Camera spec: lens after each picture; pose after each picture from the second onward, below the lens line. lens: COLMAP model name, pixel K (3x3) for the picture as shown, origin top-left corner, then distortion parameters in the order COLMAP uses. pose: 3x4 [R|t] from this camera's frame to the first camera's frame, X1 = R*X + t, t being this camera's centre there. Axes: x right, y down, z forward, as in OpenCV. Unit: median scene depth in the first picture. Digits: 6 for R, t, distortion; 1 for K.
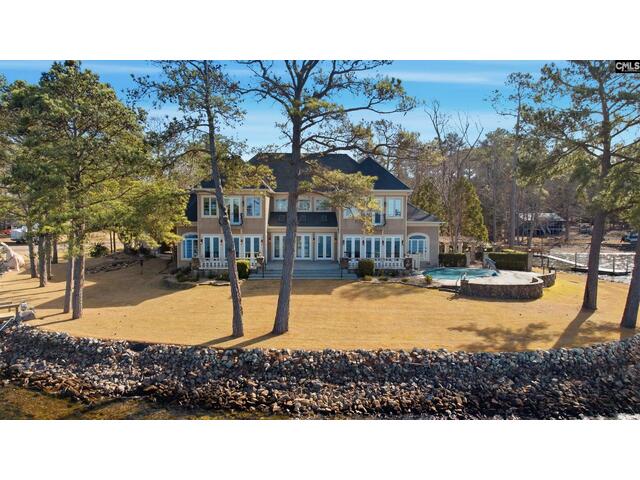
lens RADIAL K [[452.2, 0, 321.7], [0, 452.2, 239.9], [0, 0, 1]] dist [-0.020081, 0.015919]
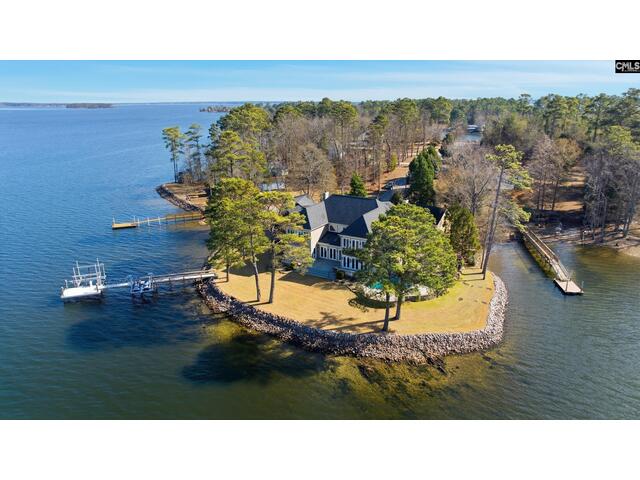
lens RADIAL K [[452.2, 0, 318.1], [0, 452.2, 240.8], [0, 0, 1]] dist [-0.020081, 0.015919]
pose [[0.834255, 0.154035, -0.529425, 1.542774], [-0.025690, 0.970001, 0.241738, -0.845902], [0.550780, -0.188070, 0.813186, -1.101877]]
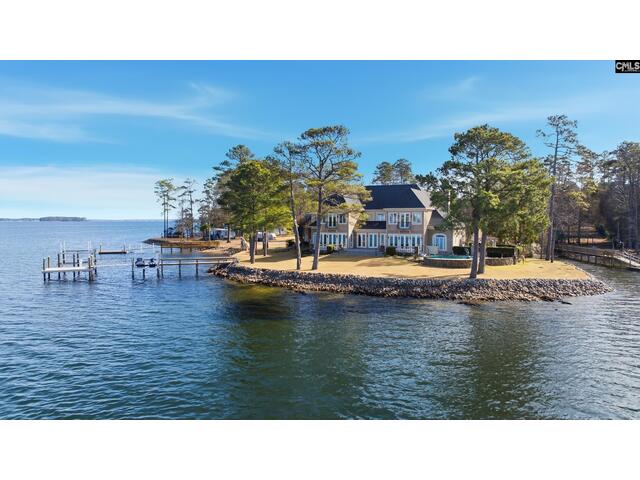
lens RADIAL K [[452.2, 0, 318.0], [0, 452.2, 242.5], [0, 0, 1]] dist [-0.020081, 0.015919]
pose [[0.867431, 0.019404, -0.497178, 1.016961], [-0.027100, 0.999599, -0.008268, 0.067295], [0.496818, 0.020645, 0.867609, -1.004171]]
